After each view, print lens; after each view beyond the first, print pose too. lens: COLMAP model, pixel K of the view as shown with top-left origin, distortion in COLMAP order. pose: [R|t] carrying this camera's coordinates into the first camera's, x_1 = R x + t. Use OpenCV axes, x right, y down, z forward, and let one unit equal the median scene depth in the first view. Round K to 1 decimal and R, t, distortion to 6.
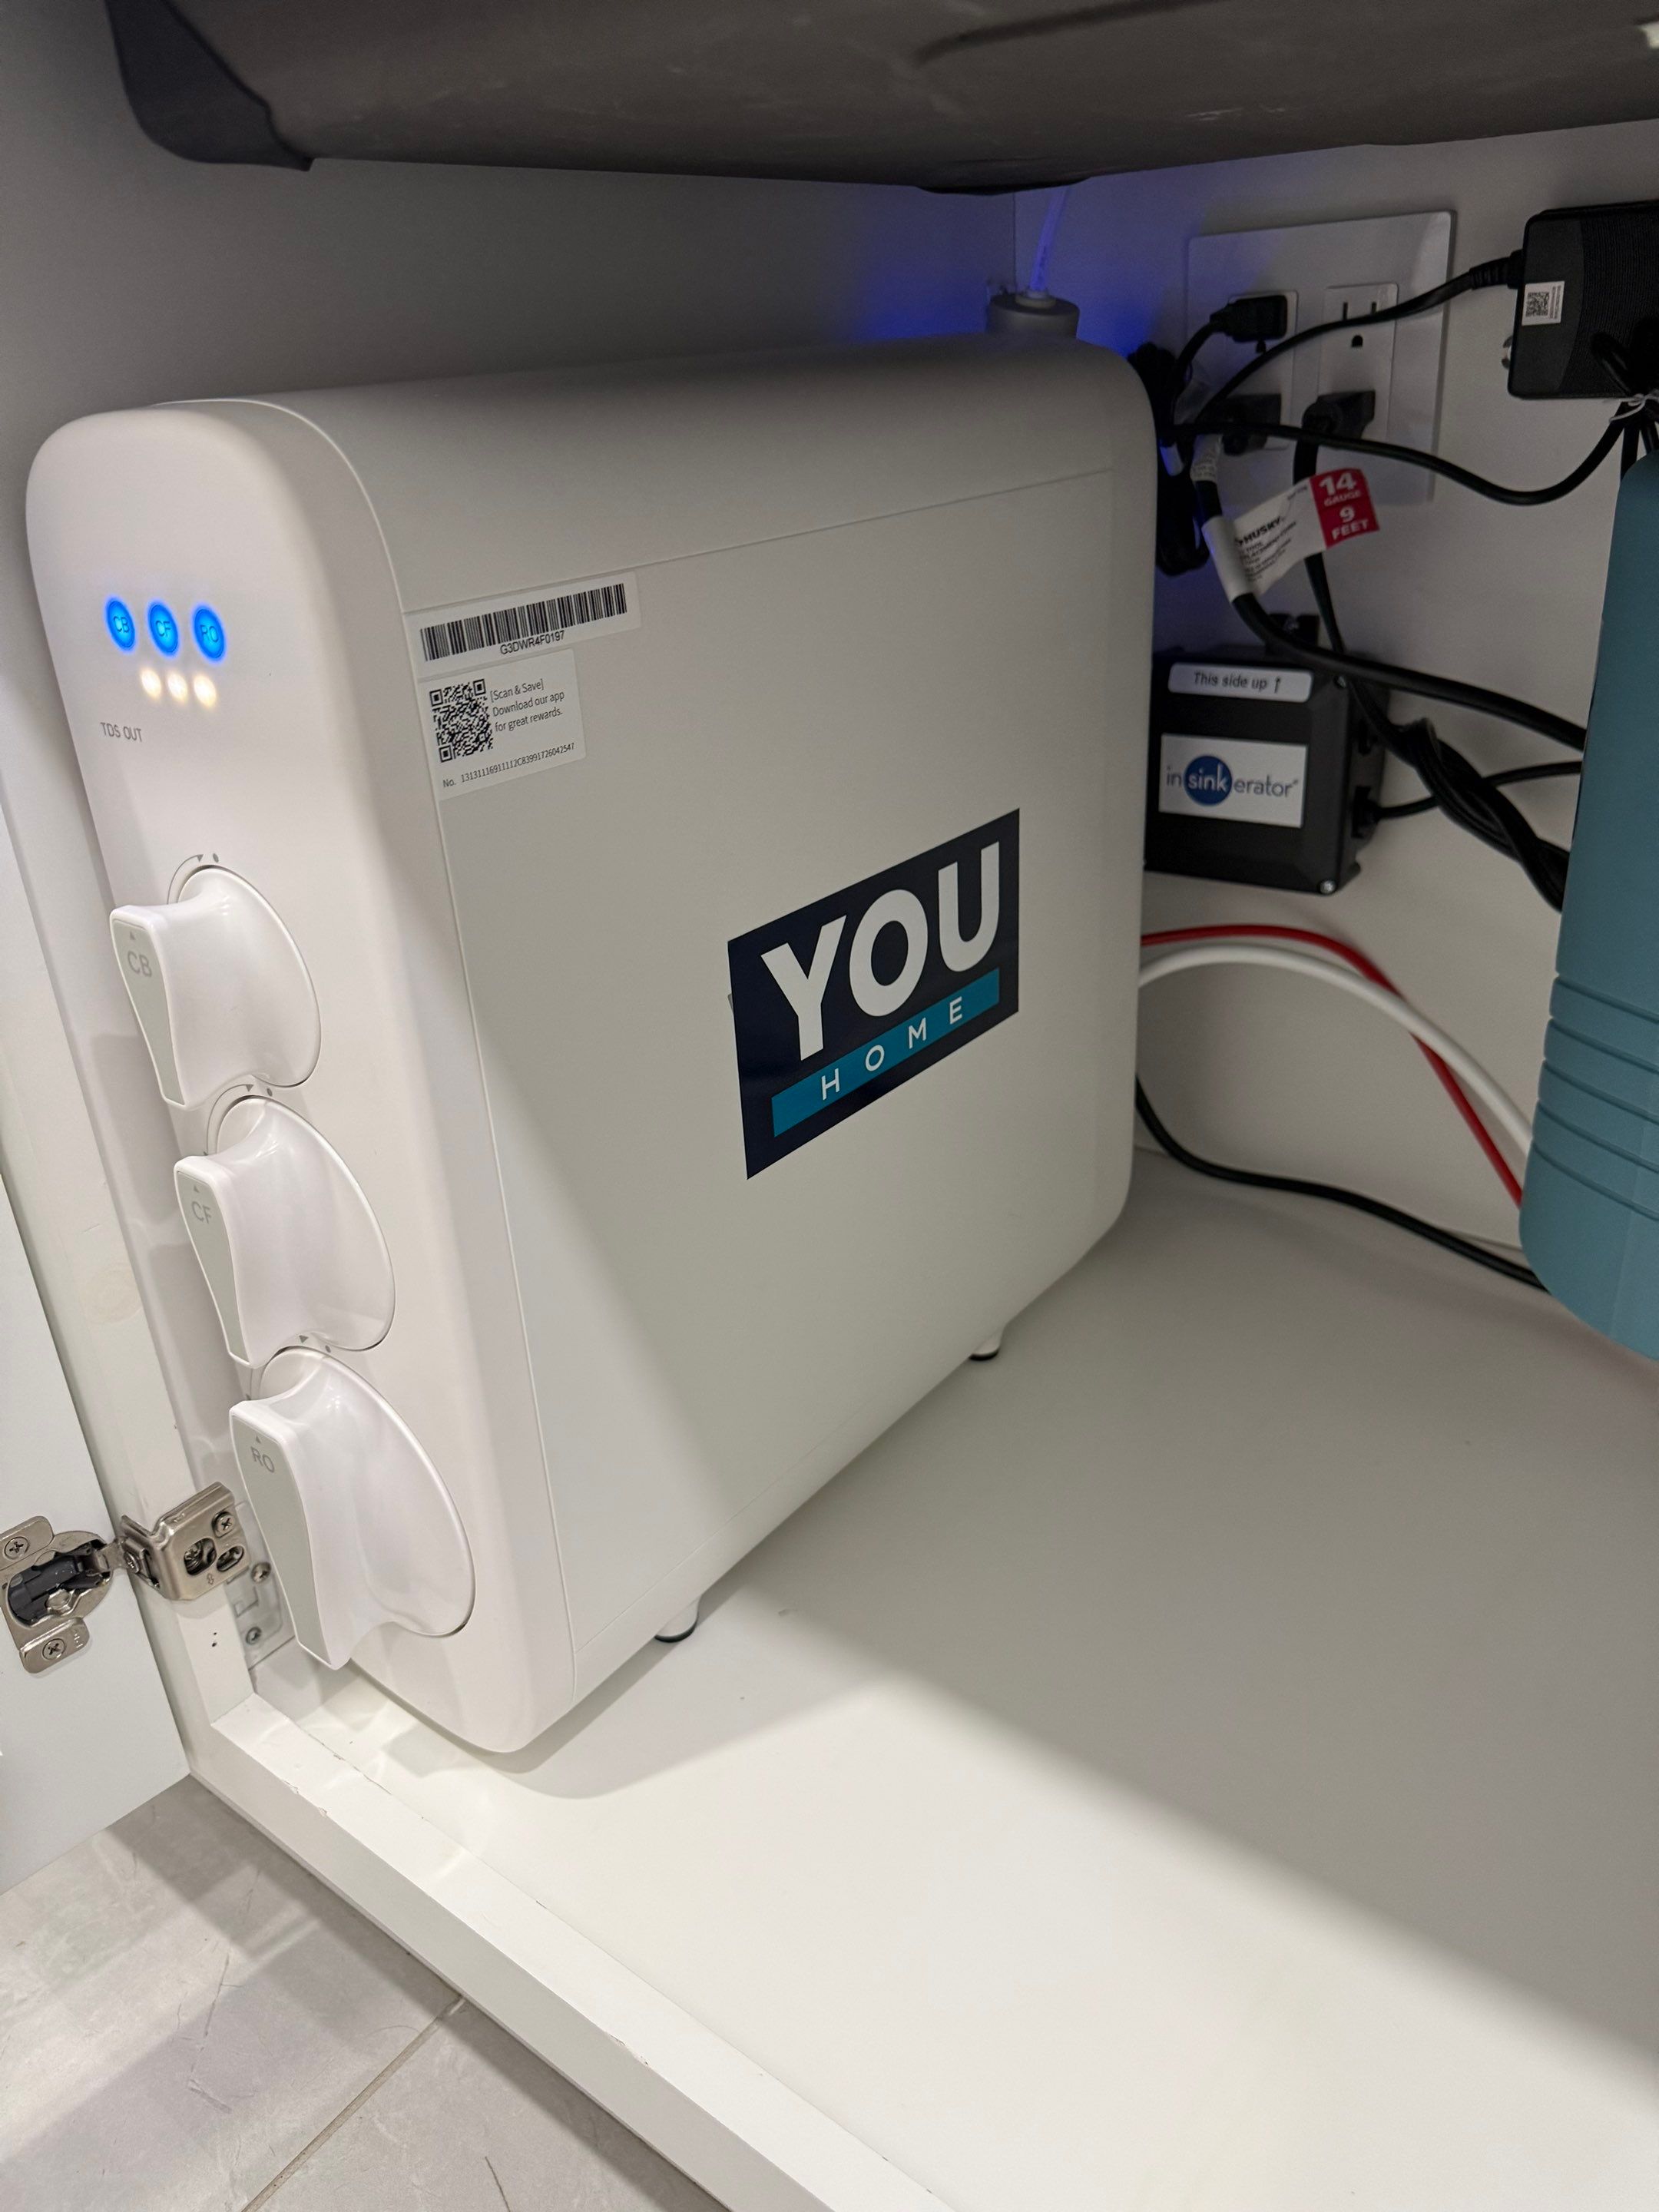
lens RADIAL K [[1585.4, 0, 828.2], [0, 1585.4, 1097.2], [0, 0, 1]] dist [0.030582, -0.028469]
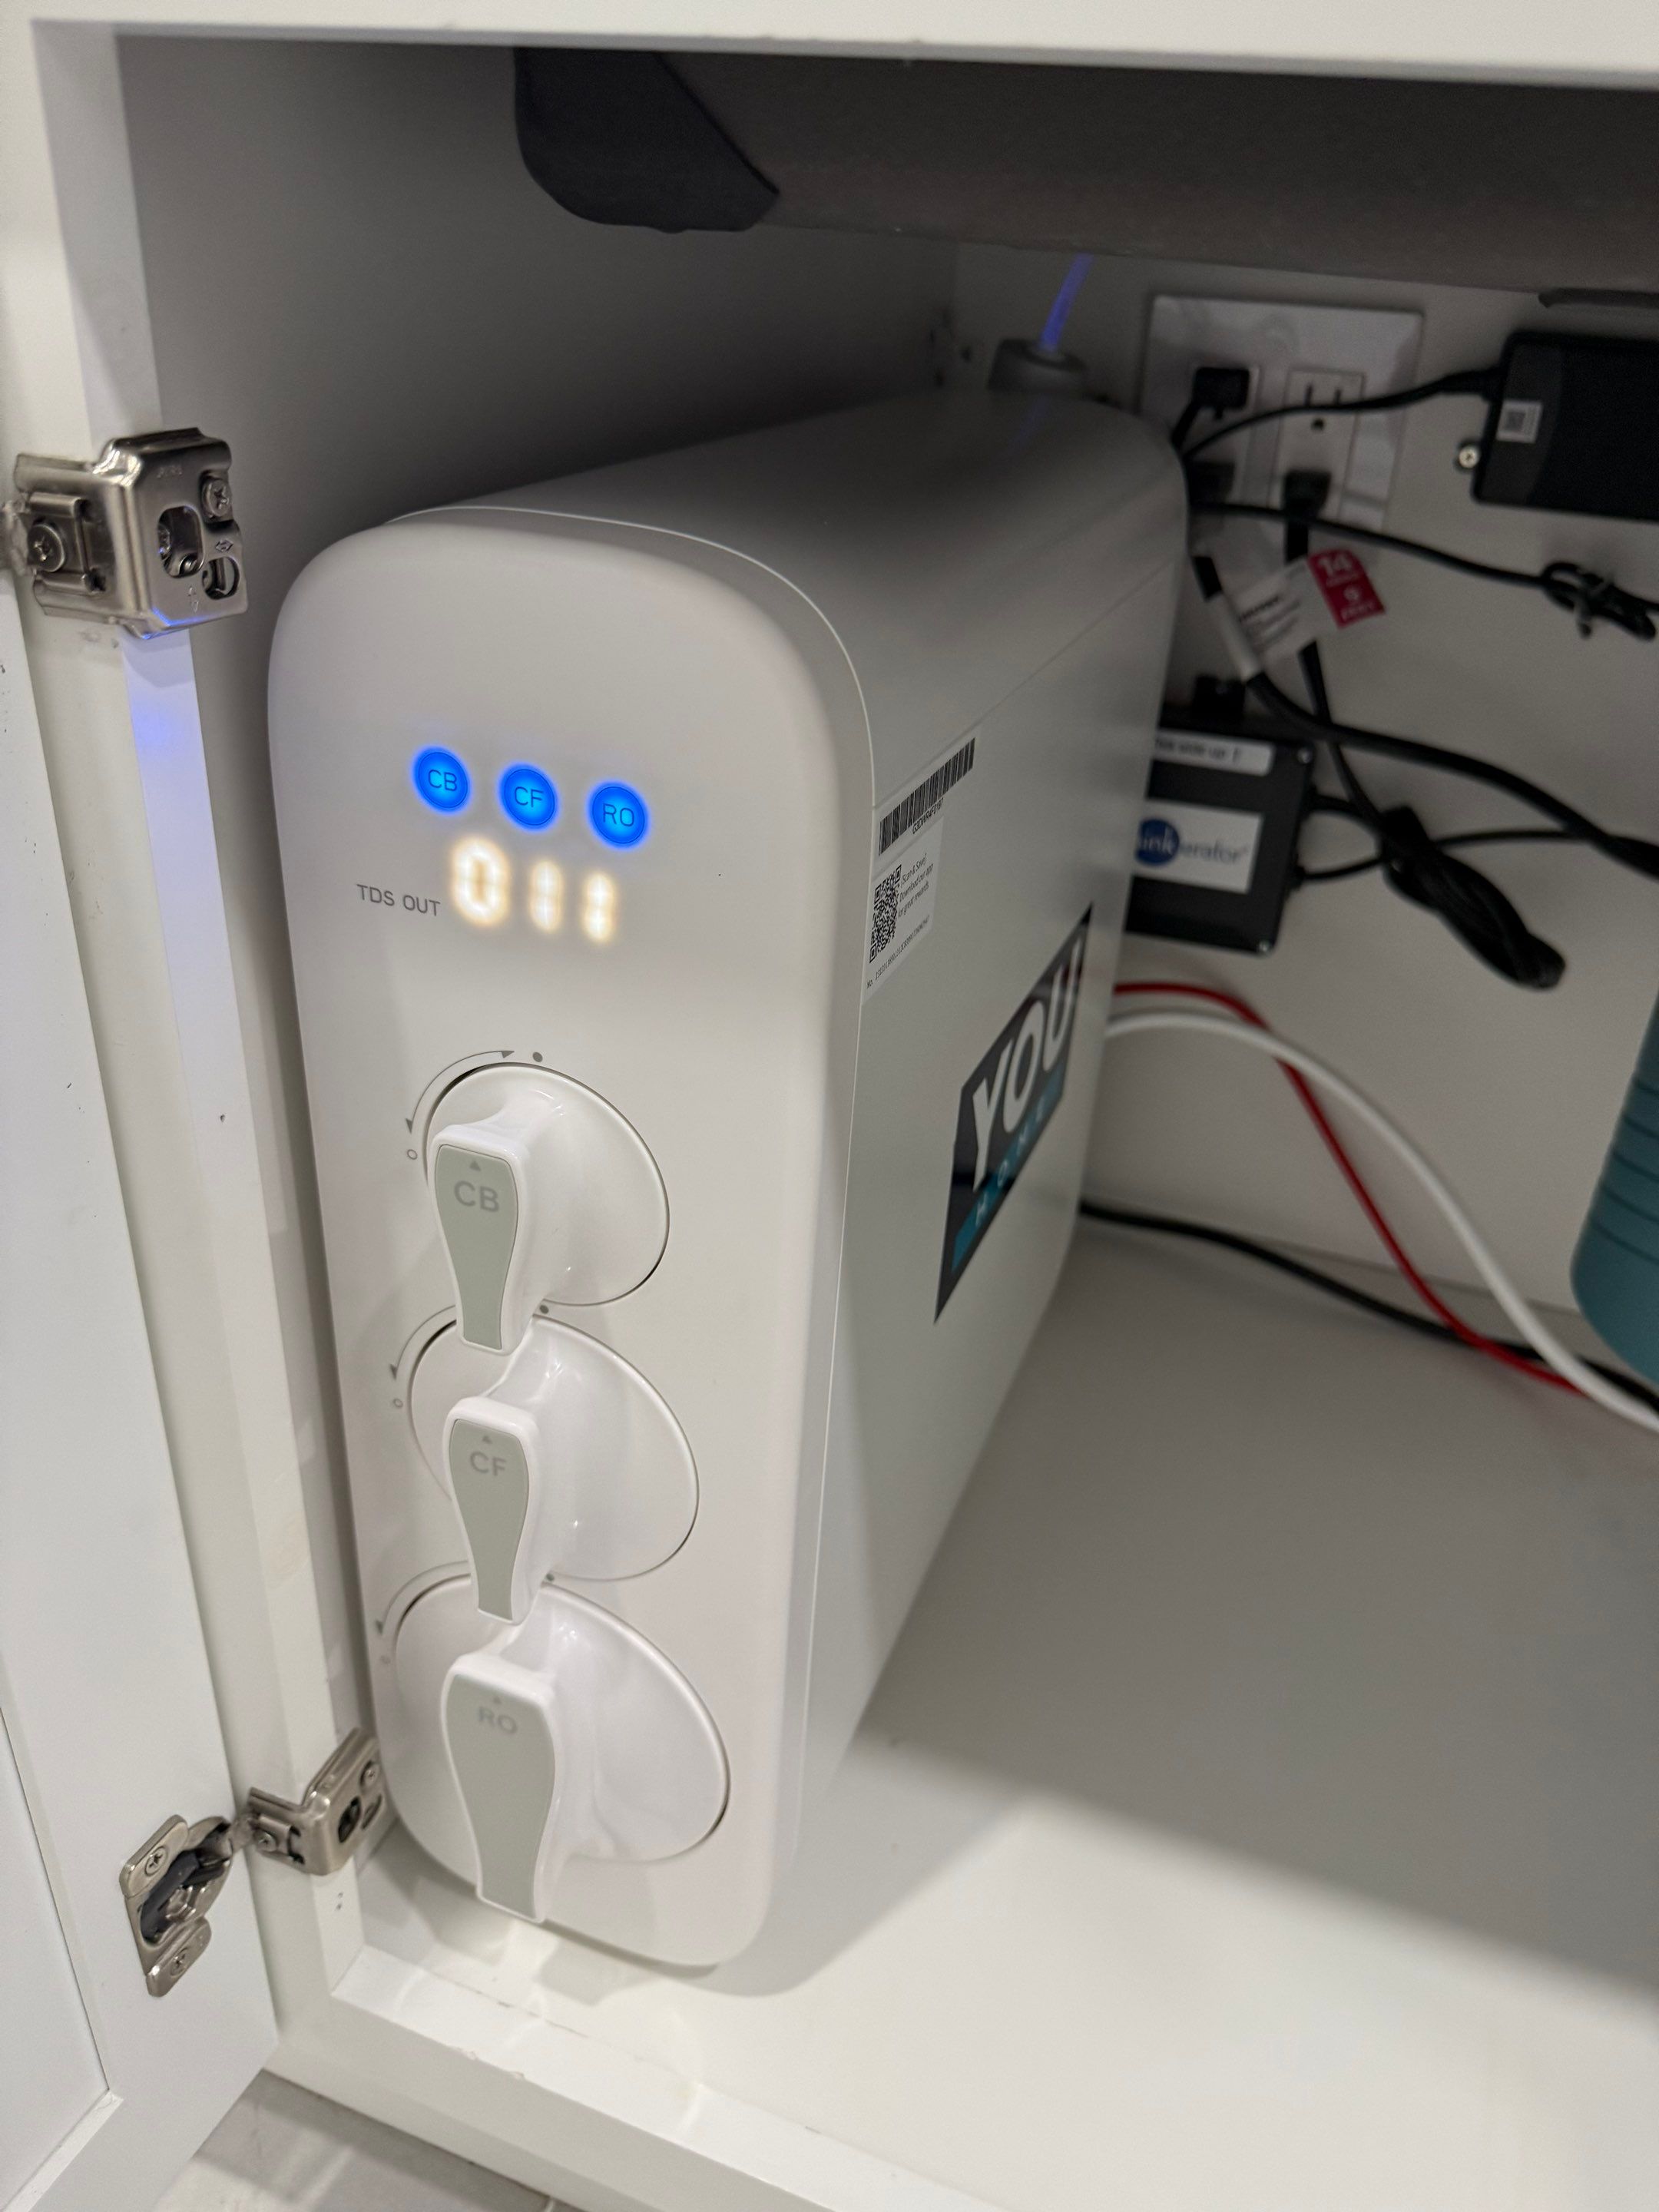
lens RADIAL K [[1585.4, 0, 847.4], [0, 1585.4, 1114.5], [0, 0, 1]] dist [0.030582, -0.028469]
pose [[0.948648, -0.040522, 0.313727, -0.328538], [0.021399, 0.997710, 0.064160, -0.113648], [-0.315608, -0.054152, 0.947343, 0.108462]]
